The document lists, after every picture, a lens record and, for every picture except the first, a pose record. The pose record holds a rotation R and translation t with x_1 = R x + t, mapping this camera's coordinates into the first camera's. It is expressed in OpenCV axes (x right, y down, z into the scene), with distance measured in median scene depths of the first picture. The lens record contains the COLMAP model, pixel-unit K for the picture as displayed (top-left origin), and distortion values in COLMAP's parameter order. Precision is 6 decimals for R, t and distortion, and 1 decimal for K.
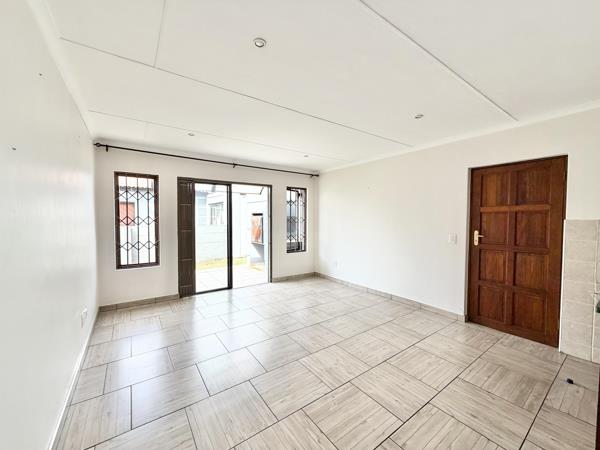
lens RADIAL K [[240.1, 0, 298.4], [0, 240.1, 225.7], [0, 0, 1]] dist [-0.000004, -0.000054]
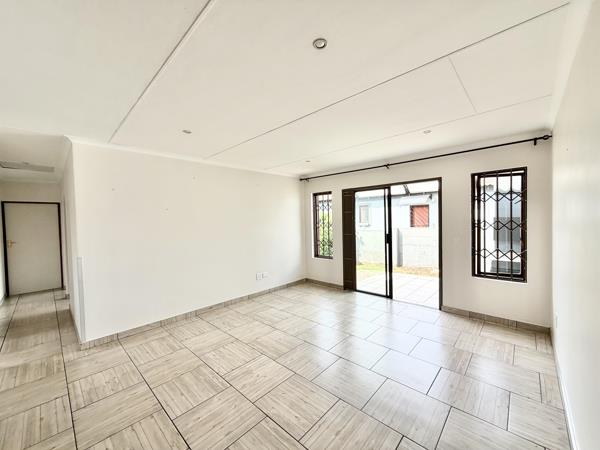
lens RADIAL K [[240.1, 0, 298.4], [0, 240.1, 225.7], [0, 0, 1]] dist [-0.000004, -0.000054]
pose [[0.199948, 0.016437, -0.979669, 0.669713], [-0.009039, 0.999848, 0.014931, -0.037526], [0.979765, 0.005869, 0.200066, 0.555898]]
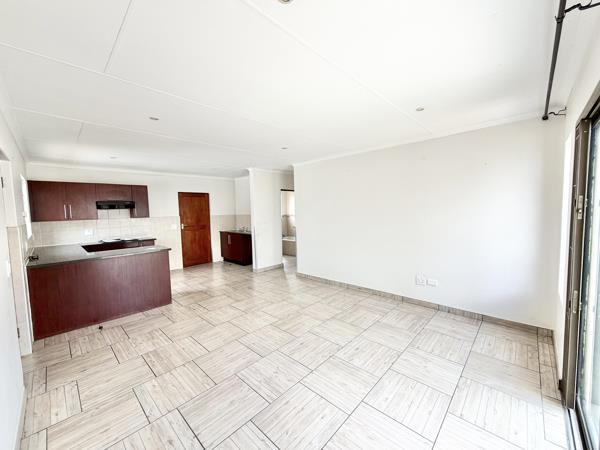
lens RADIAL K [[240.1, 0, 298.4], [0, 240.1, 225.7], [0, 0, 1]] dist [-0.000004, -0.000054]
pose [[-0.980663, 0.034686, -0.192607, 0.083878], [0.015525, 0.994855, 0.100114, -0.070856], [0.195089, 0.095188, -0.976156, 1.386525]]
